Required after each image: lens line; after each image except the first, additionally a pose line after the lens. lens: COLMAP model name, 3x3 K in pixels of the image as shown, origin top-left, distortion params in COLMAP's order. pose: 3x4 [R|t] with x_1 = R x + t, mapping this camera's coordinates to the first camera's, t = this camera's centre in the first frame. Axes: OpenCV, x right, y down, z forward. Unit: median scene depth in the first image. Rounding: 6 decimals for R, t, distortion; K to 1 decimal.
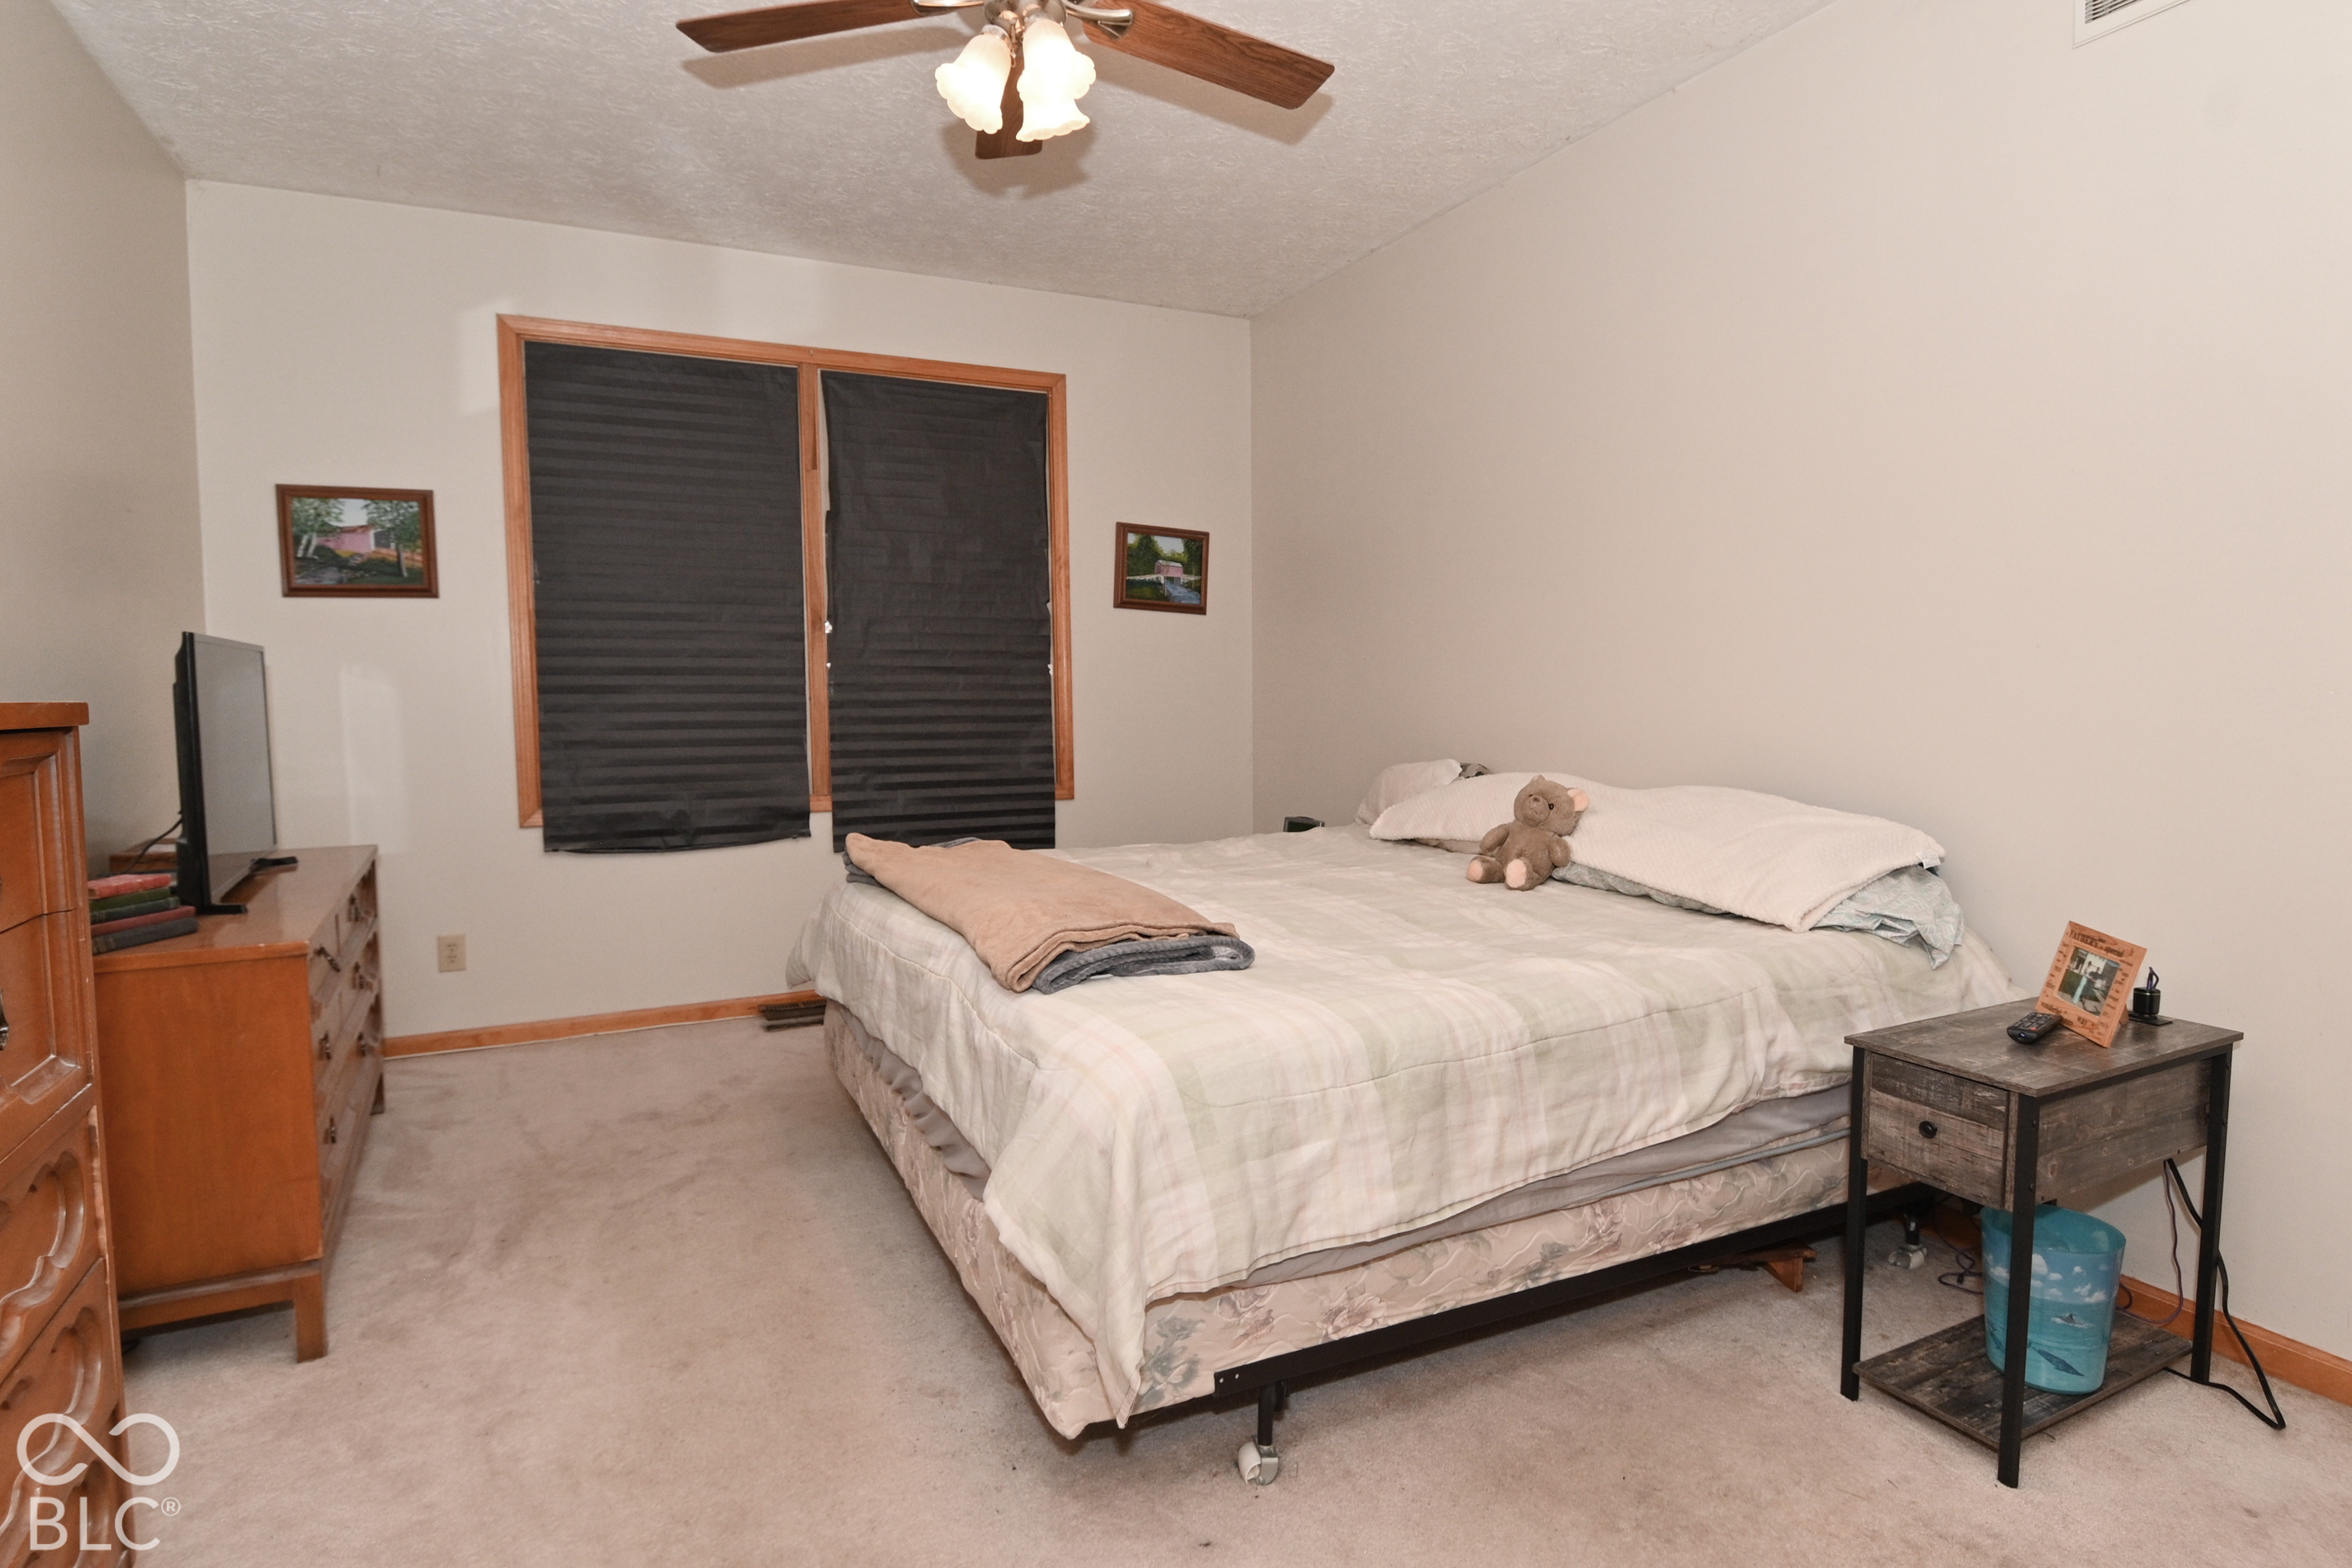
lens RADIAL K [[1238.7, 0, 1197.1], [0, 1238.7, 764.4], [0, 0, 1]] dist [0.013247, -0.024231]
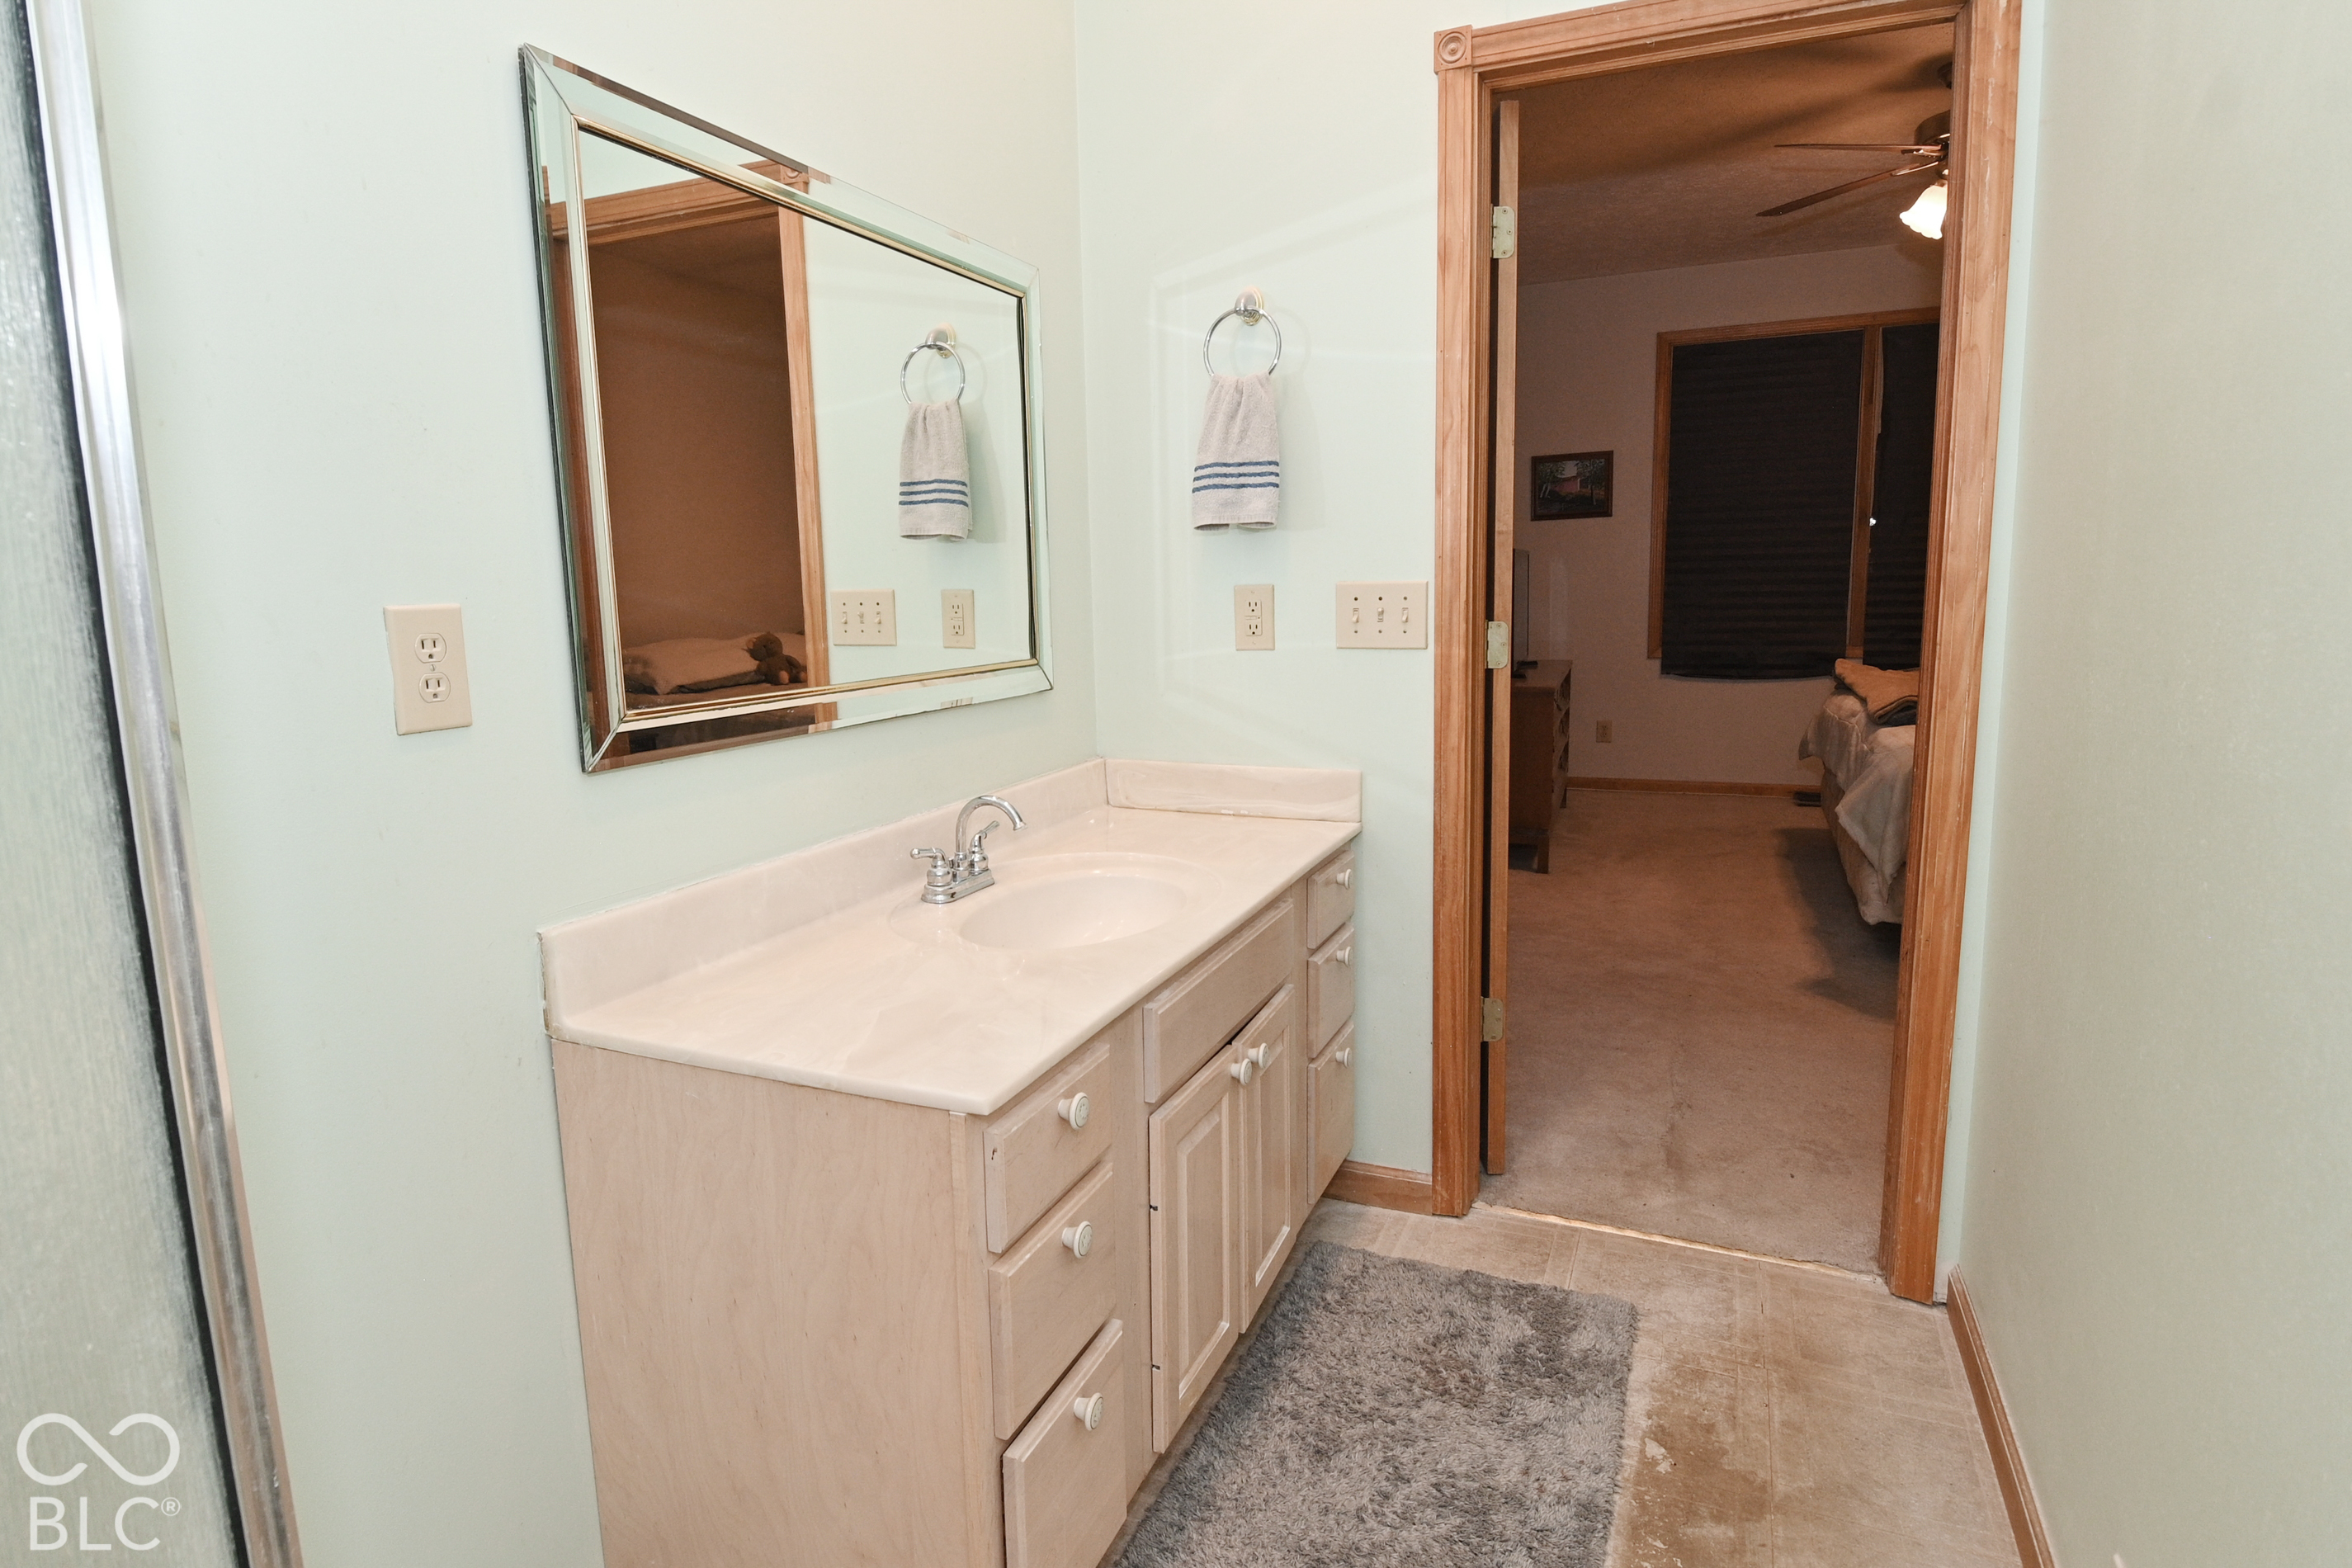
lens RADIAL K [[1238.7, 0, 1166.1], [0, 1238.7, 769.8], [0, 0, 1]] dist [0.013247, -0.024231]
pose [[0.644986, 0.106855, -0.756687, 0.272889], [-0.028120, 0.992824, 0.116231, 0.024269], [0.763677, -0.053689, 0.643362, -0.499552]]
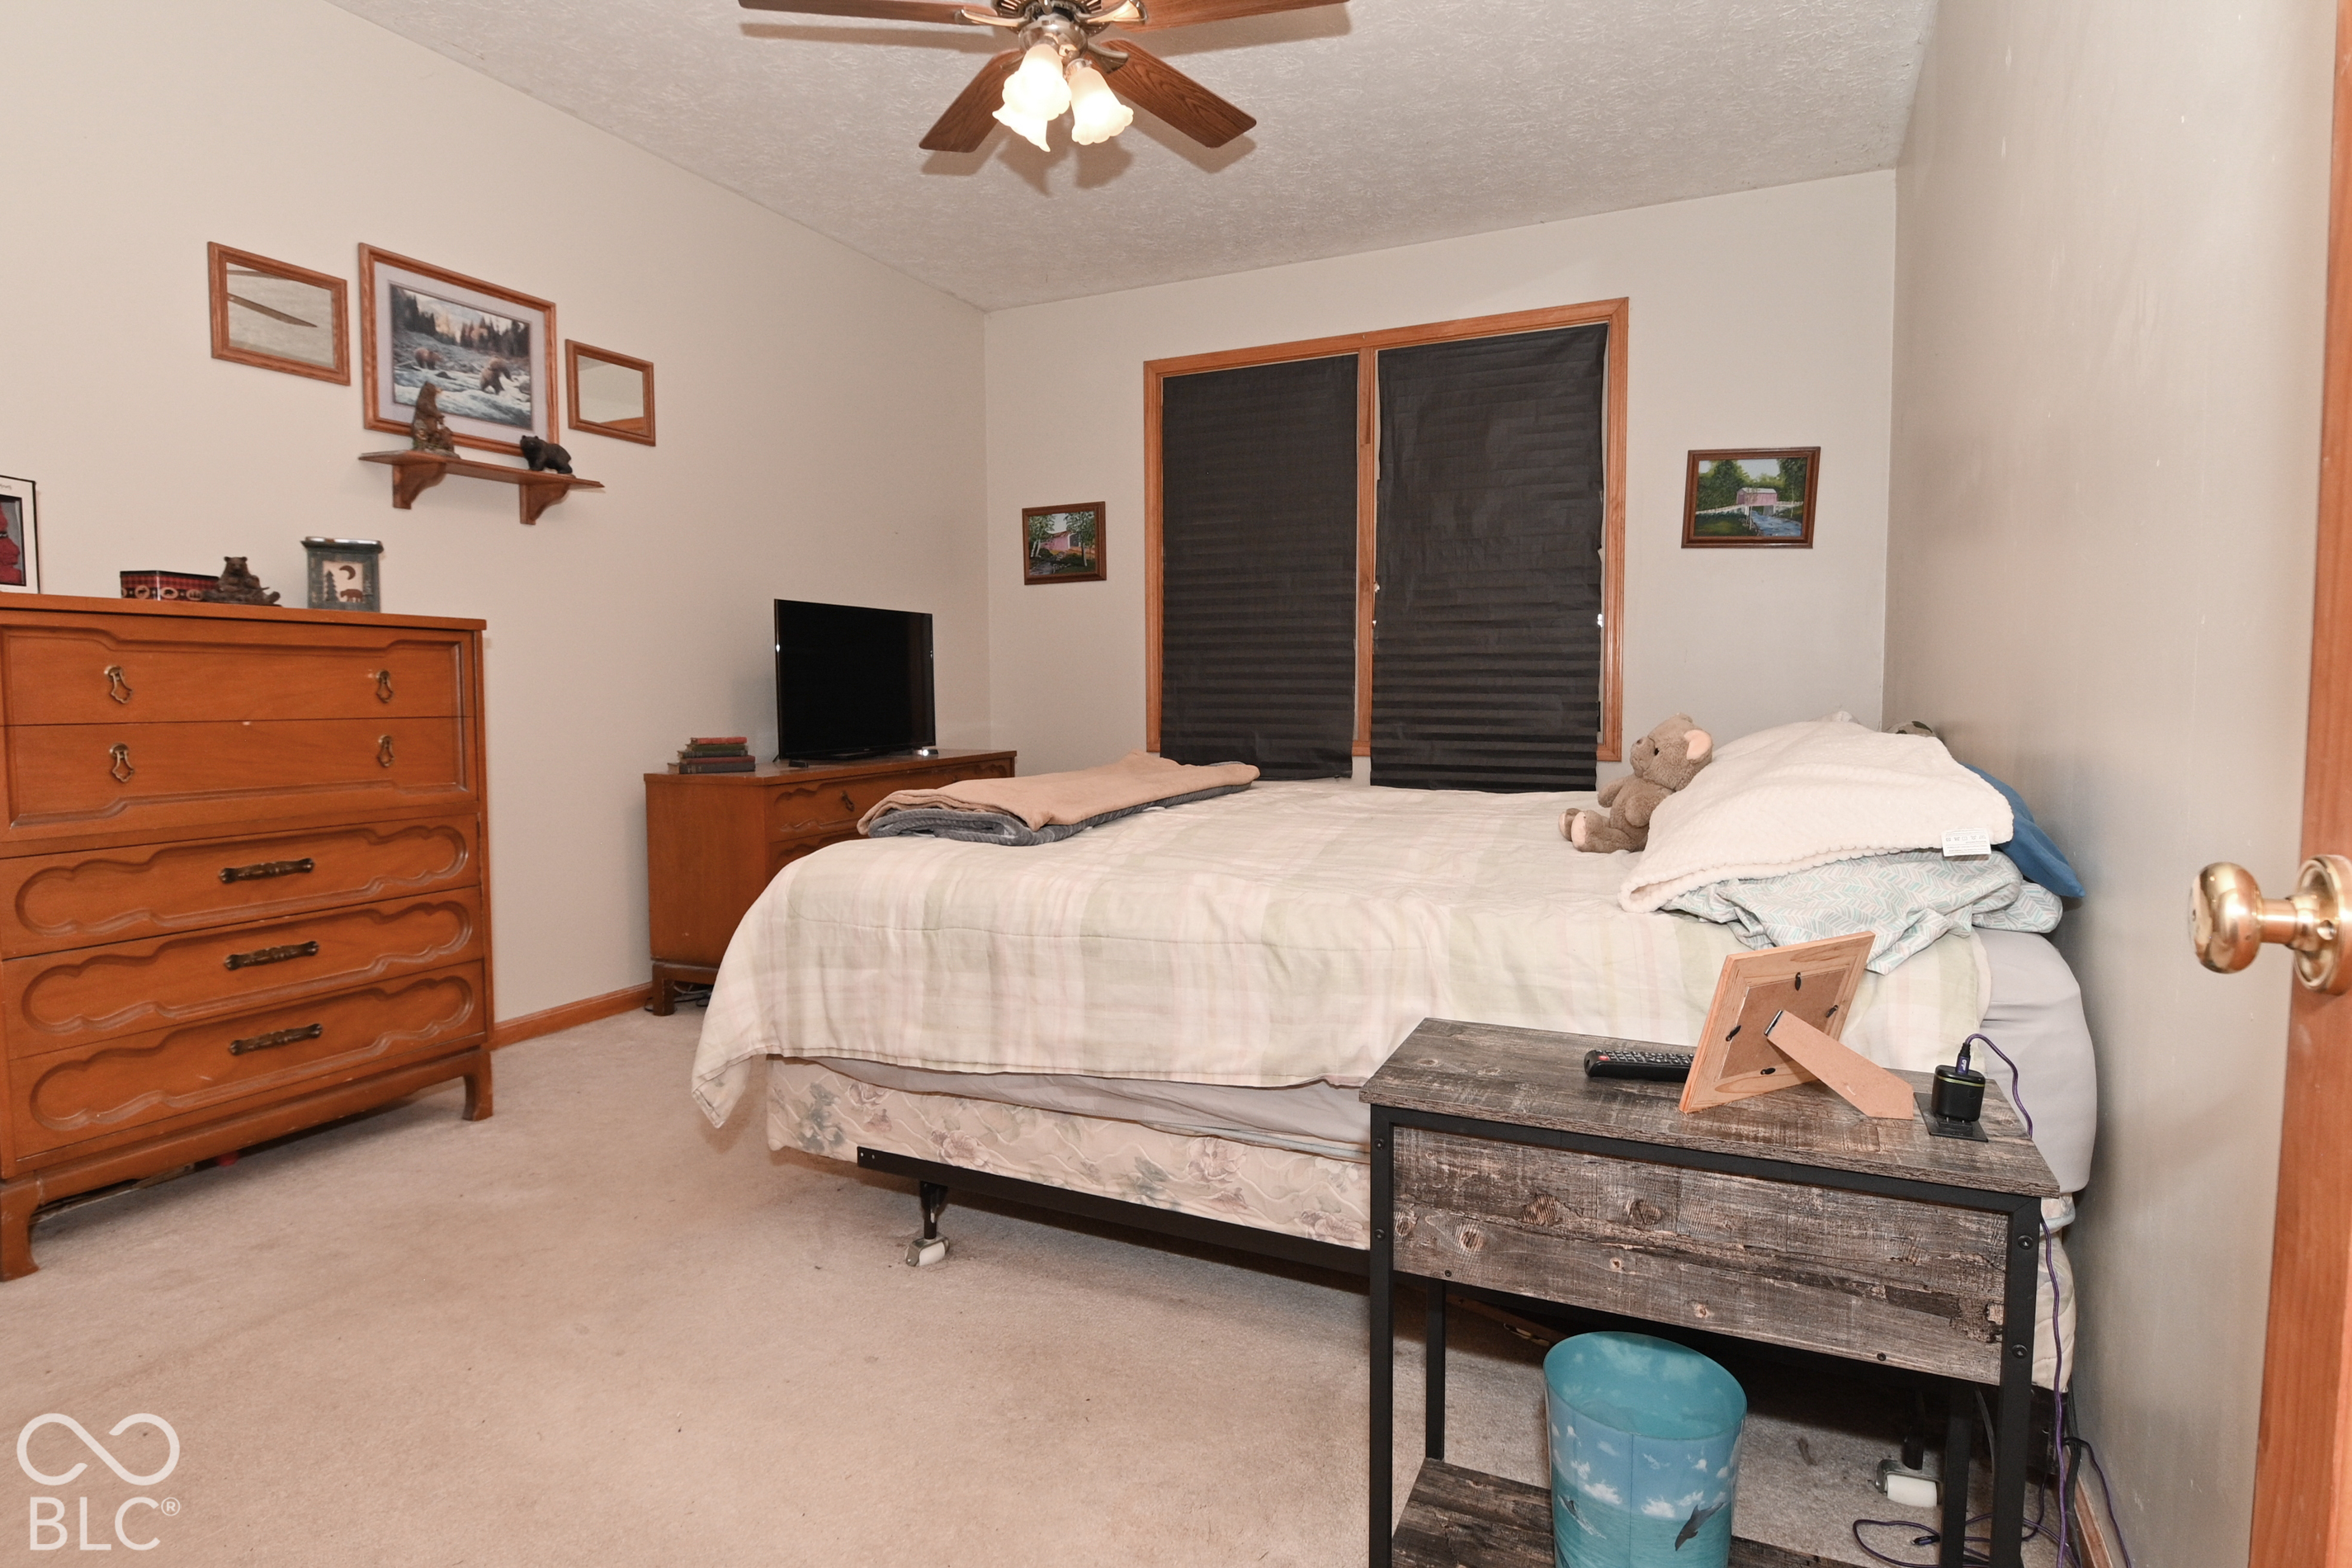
lens RADIAL K [[1238.7, 0, 1183.3], [0, 1238.7, 788.5], [0, 0, 1]] dist [0.013247, -0.024231]
pose [[0.626651, 0.067562, -0.776366, 0.478091], [-0.049916, 0.997669, 0.046531, 0.024810], [0.777700, 0.009594, 0.628563, 0.194654]]
